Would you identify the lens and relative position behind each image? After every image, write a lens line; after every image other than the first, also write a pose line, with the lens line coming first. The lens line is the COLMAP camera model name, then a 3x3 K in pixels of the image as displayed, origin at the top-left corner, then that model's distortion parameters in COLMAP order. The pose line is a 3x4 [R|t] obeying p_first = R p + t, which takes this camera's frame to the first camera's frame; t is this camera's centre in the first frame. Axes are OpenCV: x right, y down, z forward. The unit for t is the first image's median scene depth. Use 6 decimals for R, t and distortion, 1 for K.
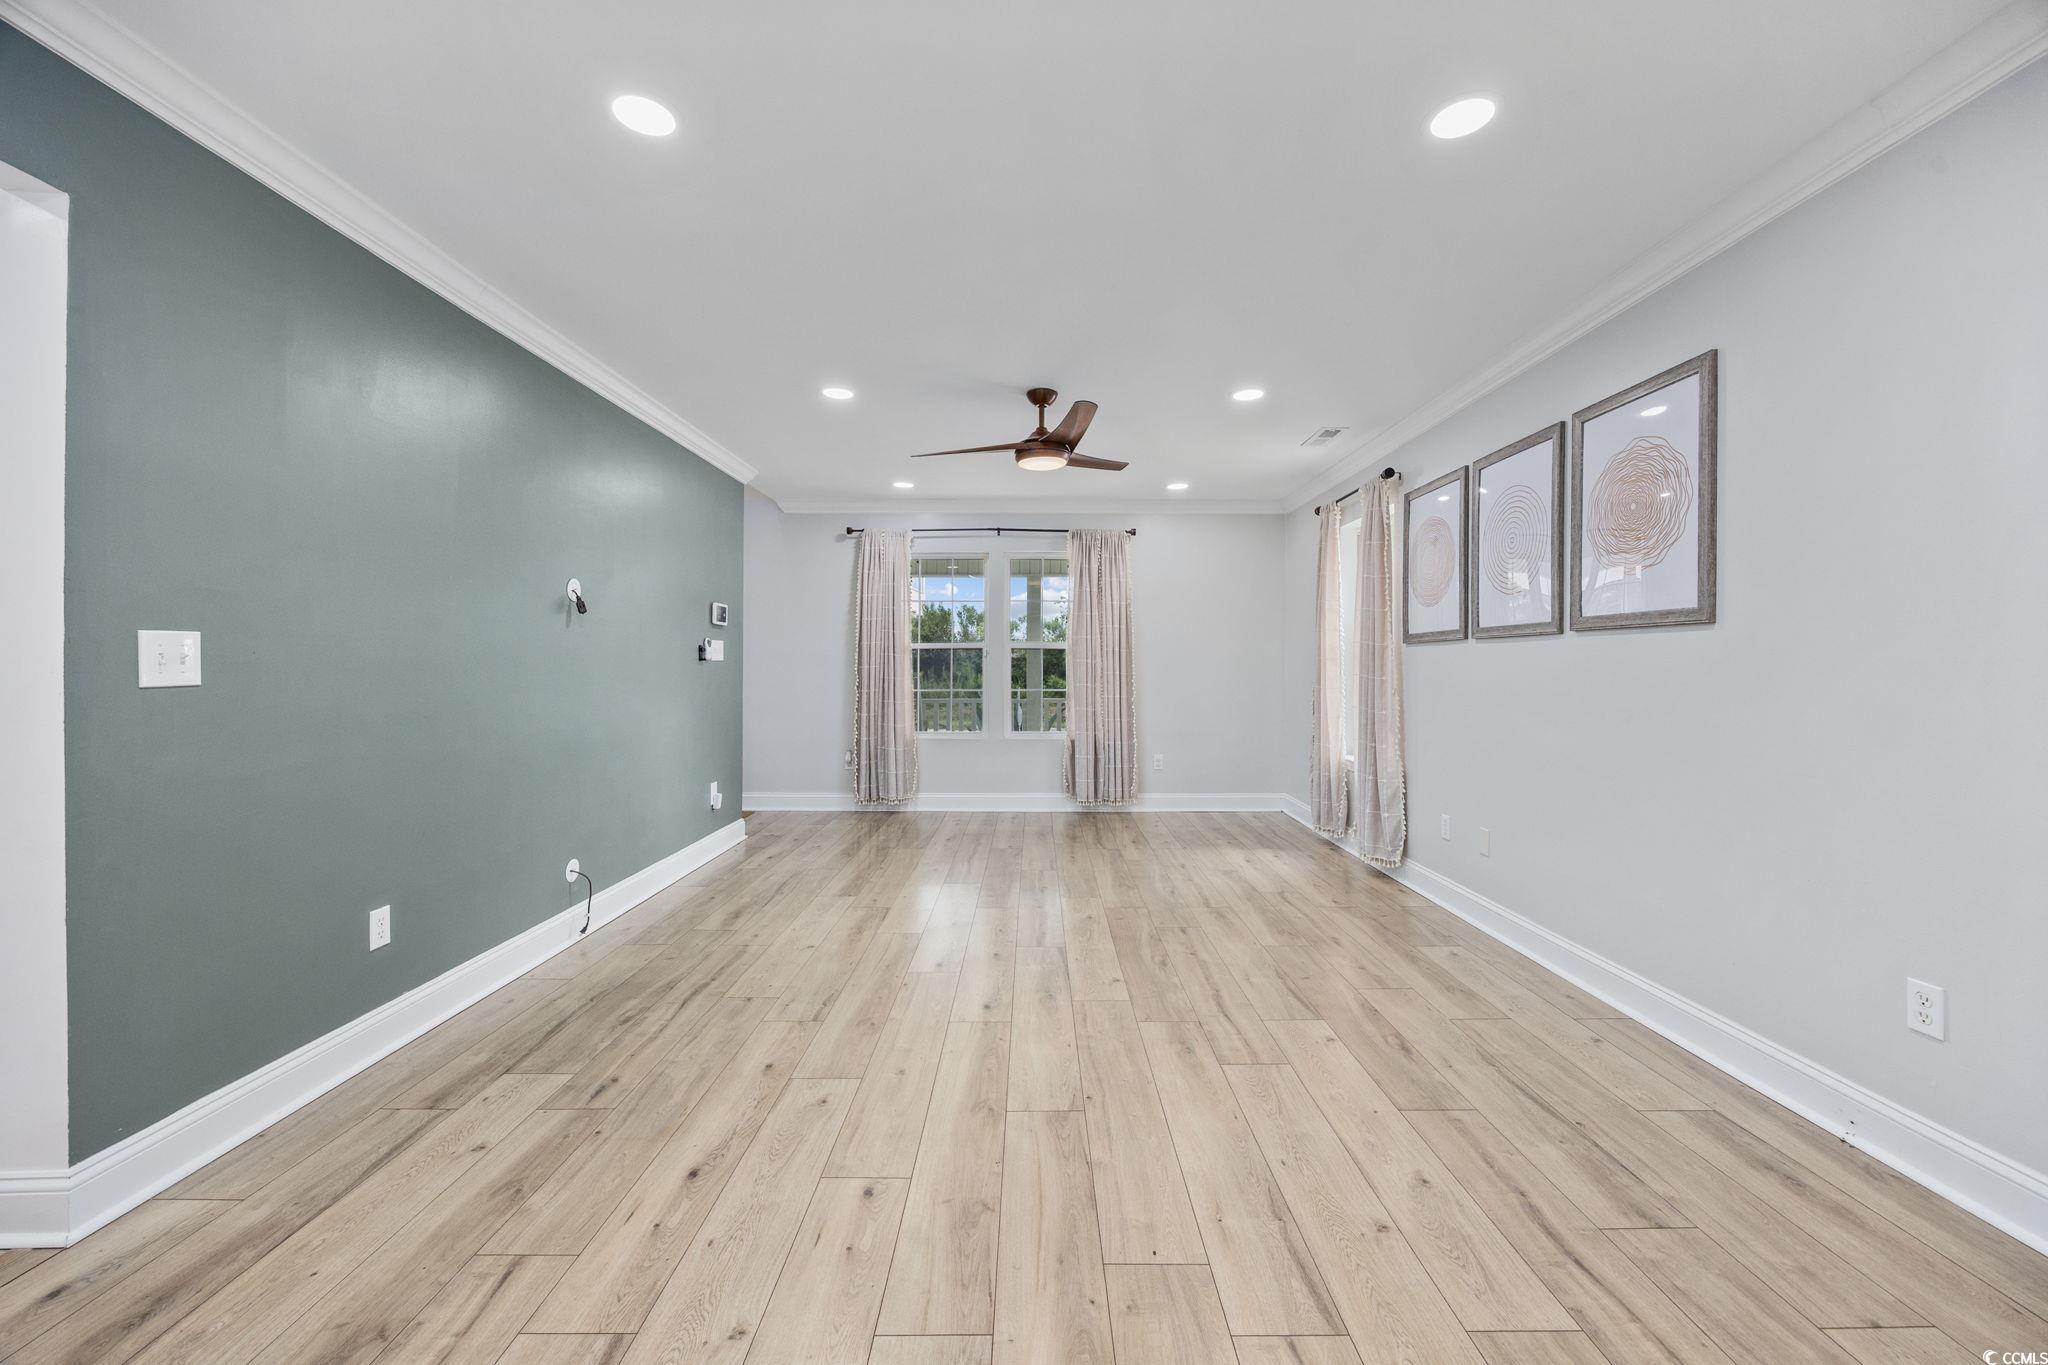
lens RADIAL K [[785.4, 0, 1036.2], [0, 785.4, 669.7], [0, 0, 1]] dist [-0.003582, -0.000054]
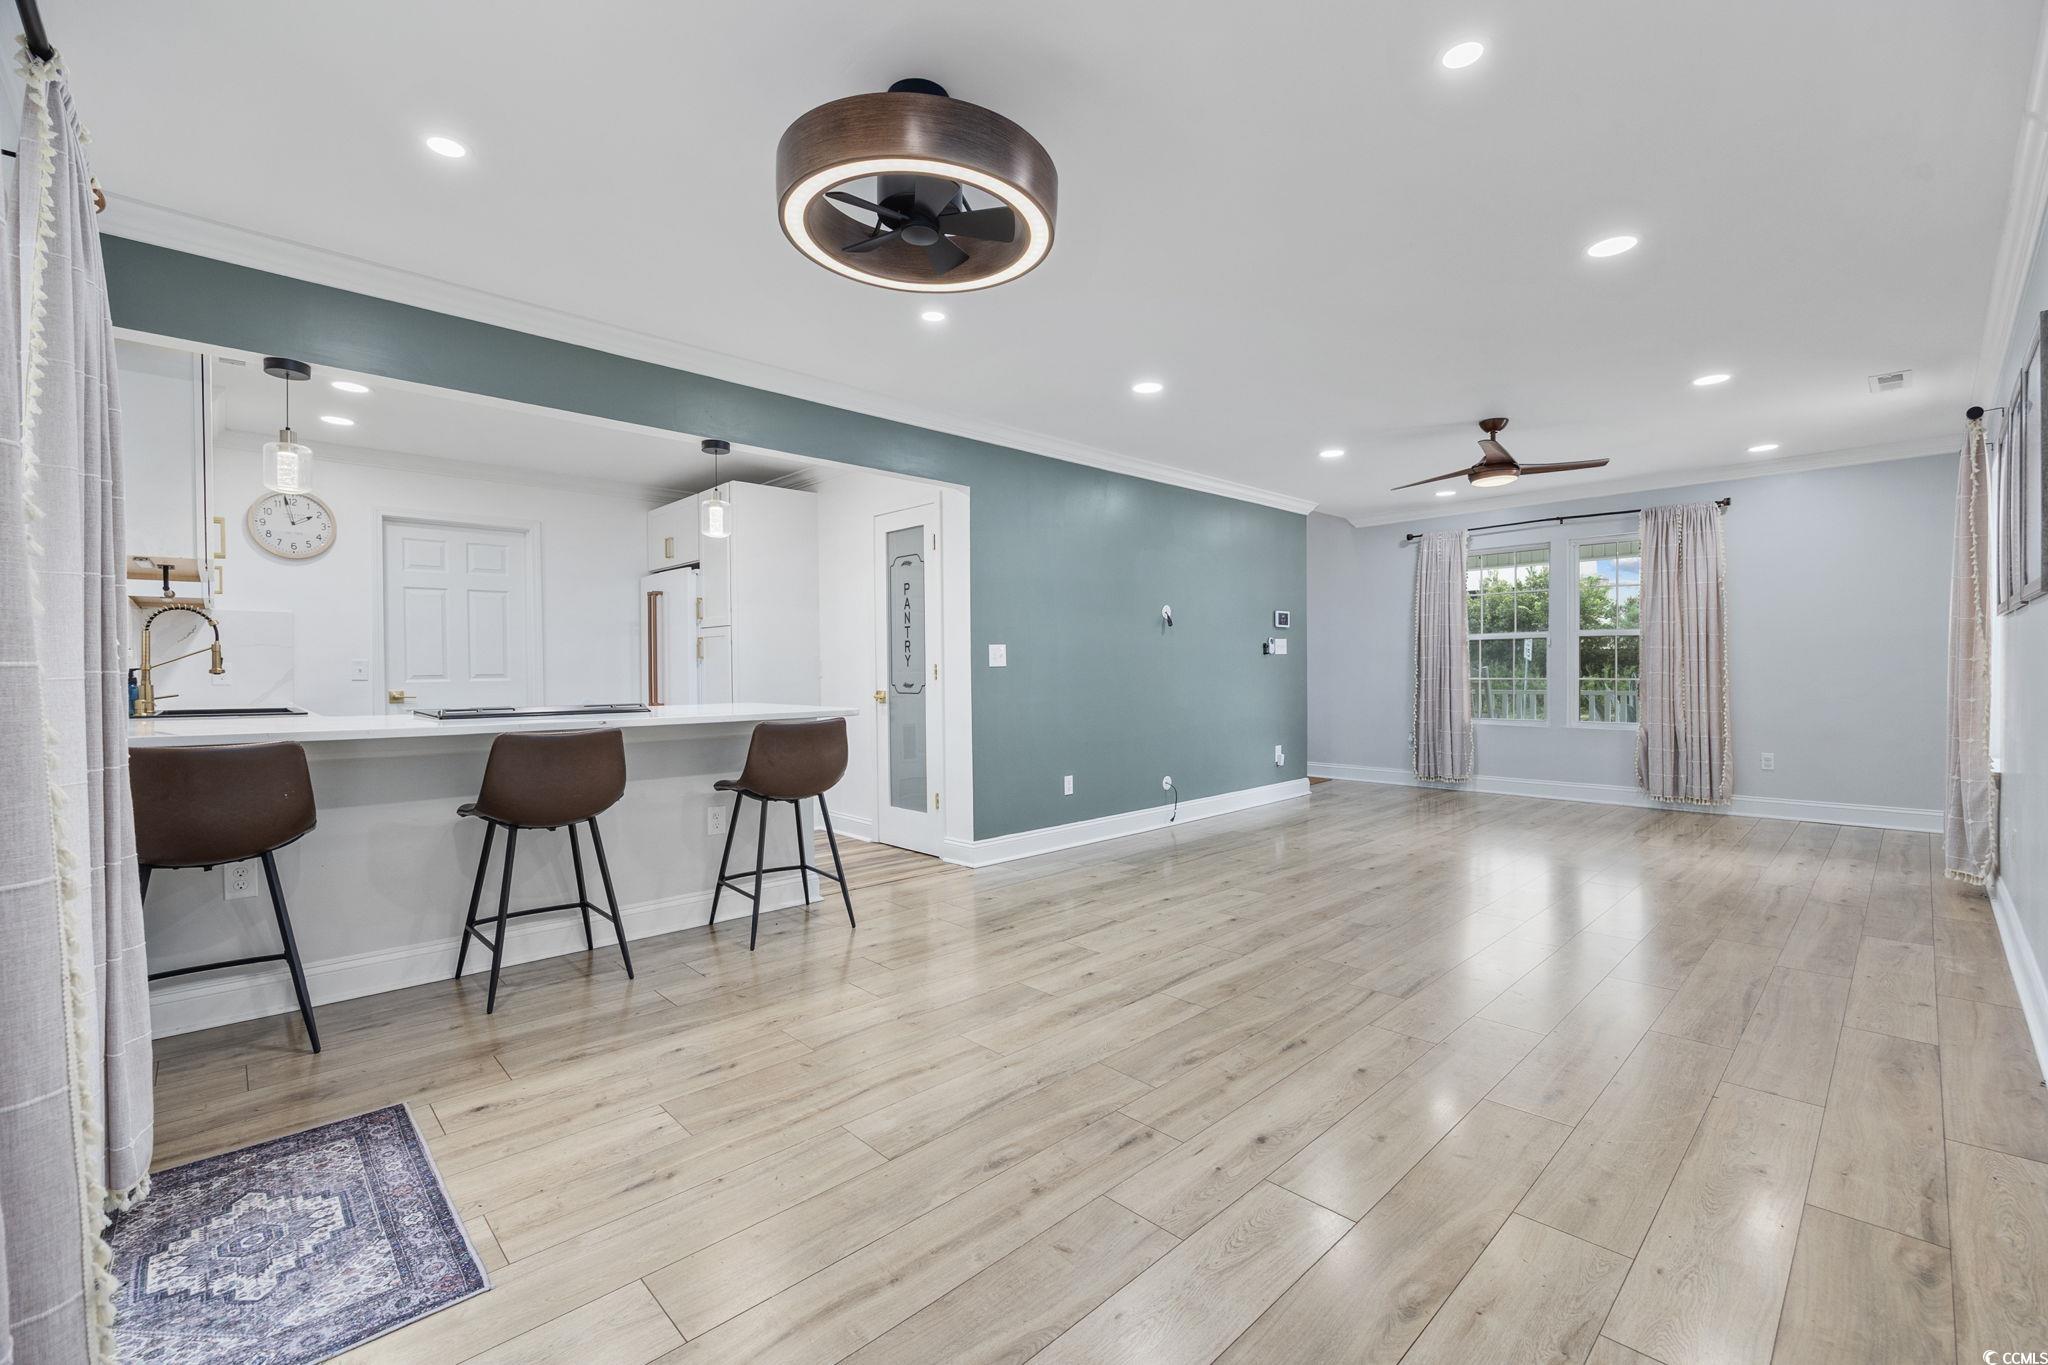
lens RADIAL K [[861.5, 0, 1050.3], [0, 861.5, 684.5], [0, 0, 1]] dist [-0.014088, 0.000145]
pose [[0.700083, 0.004284, -0.714049, 0.447636], [0.009242, 0.999844, 0.015061, 0.017409], [0.714002, -0.017143, 0.699934, -0.370220]]
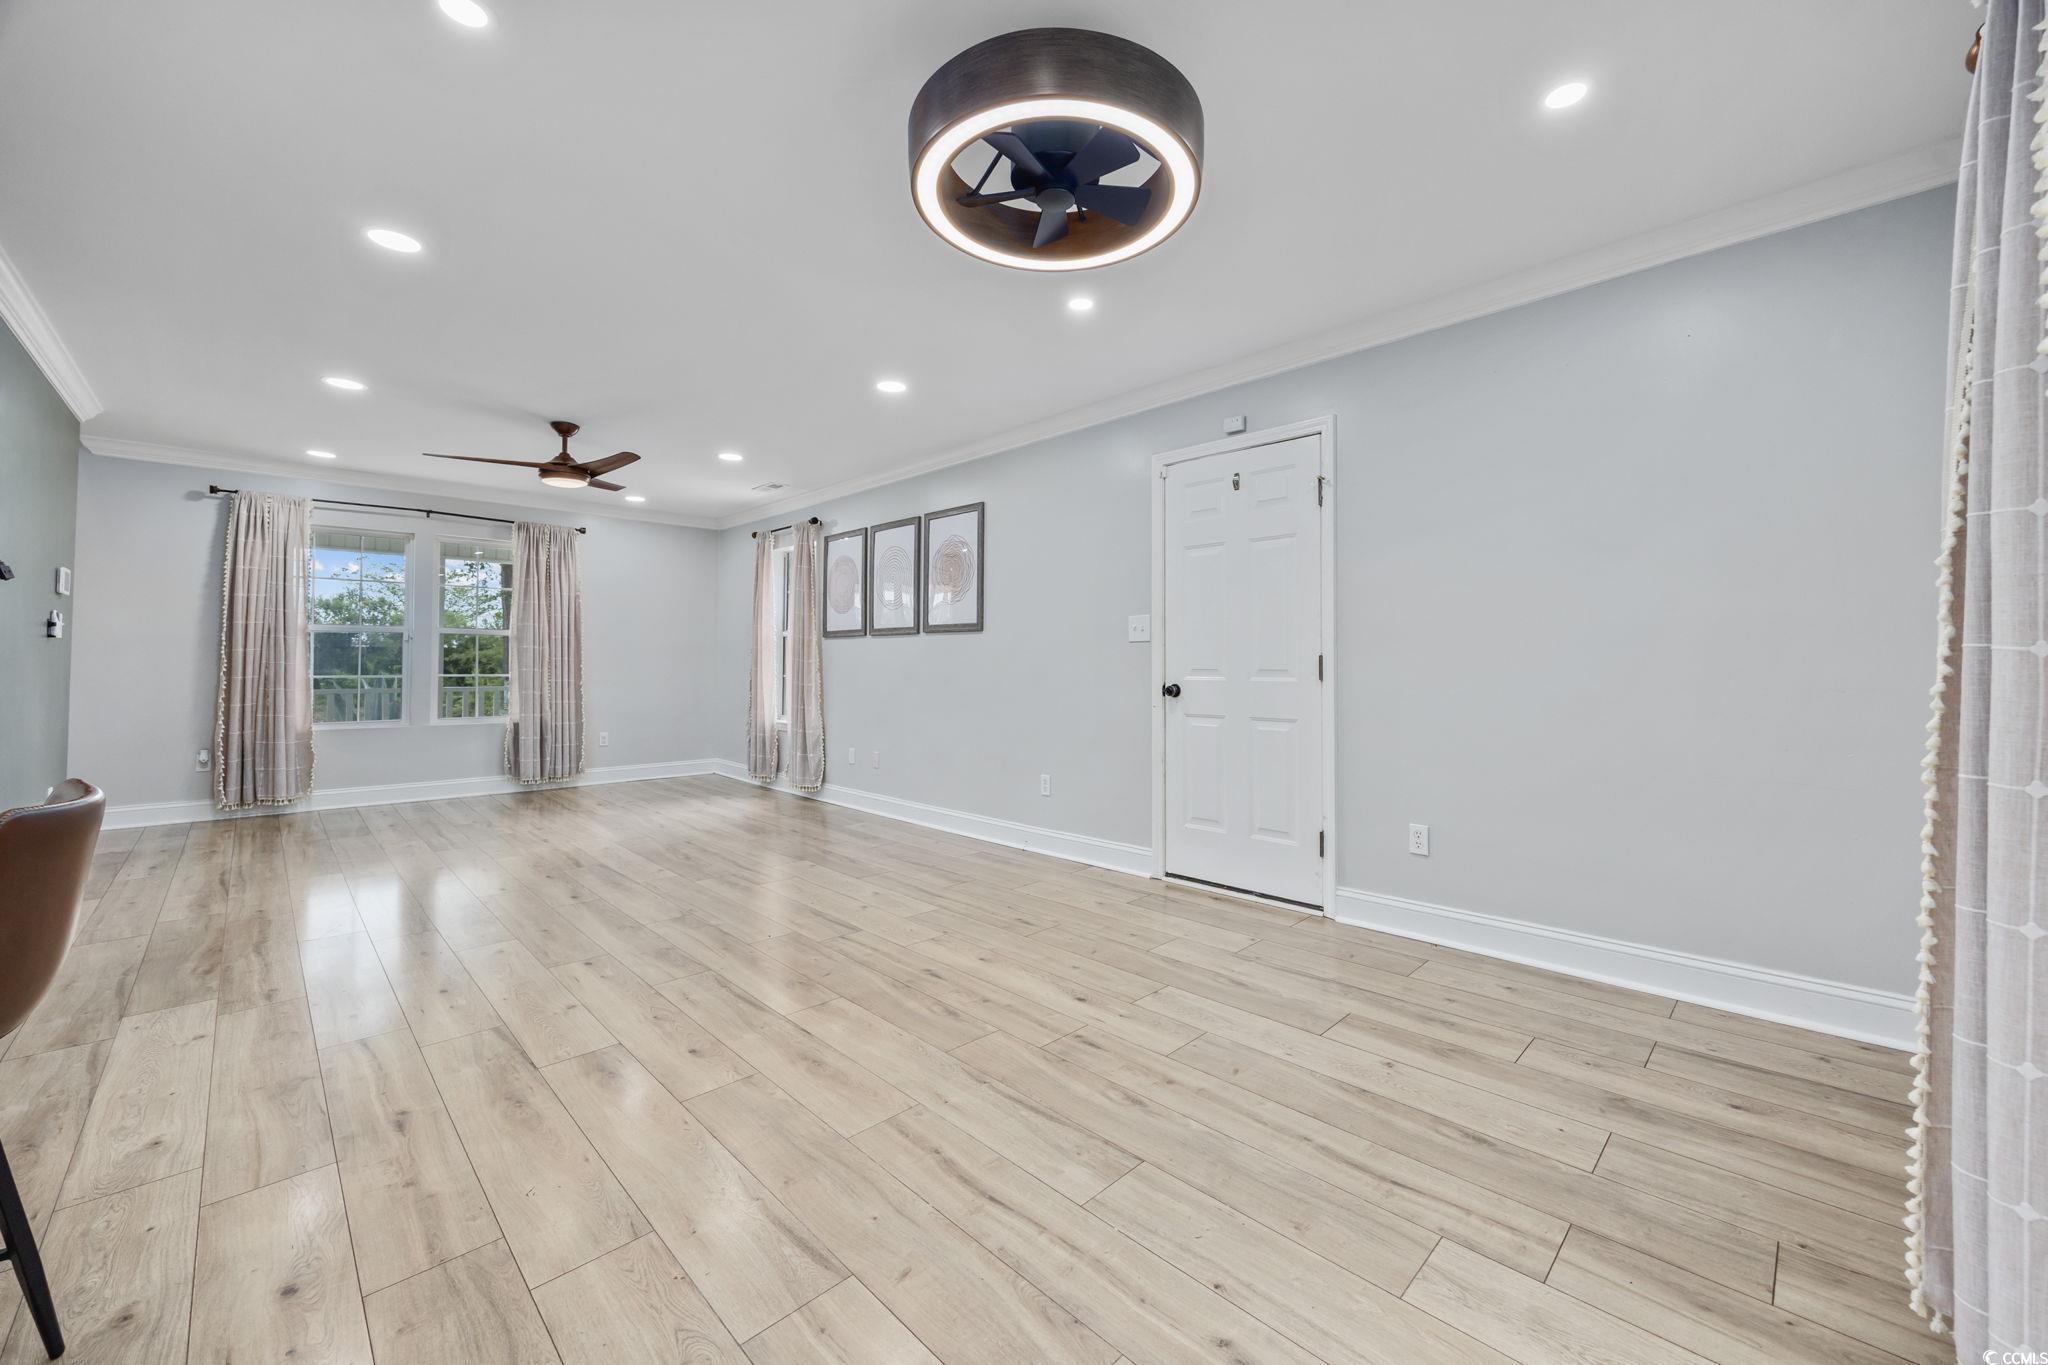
lens RADIAL K [[785.4, 0, 1037.2], [0, 785.4, 659.7], [0, 0, 1]] dist [-0.003582, -0.000054]
pose [[0.711884, 0.004632, 0.702282, -0.311594], [-0.000686, 0.999982, -0.005901, 0.018568], [-0.702297, 0.003719, 0.711875, -0.368297]]
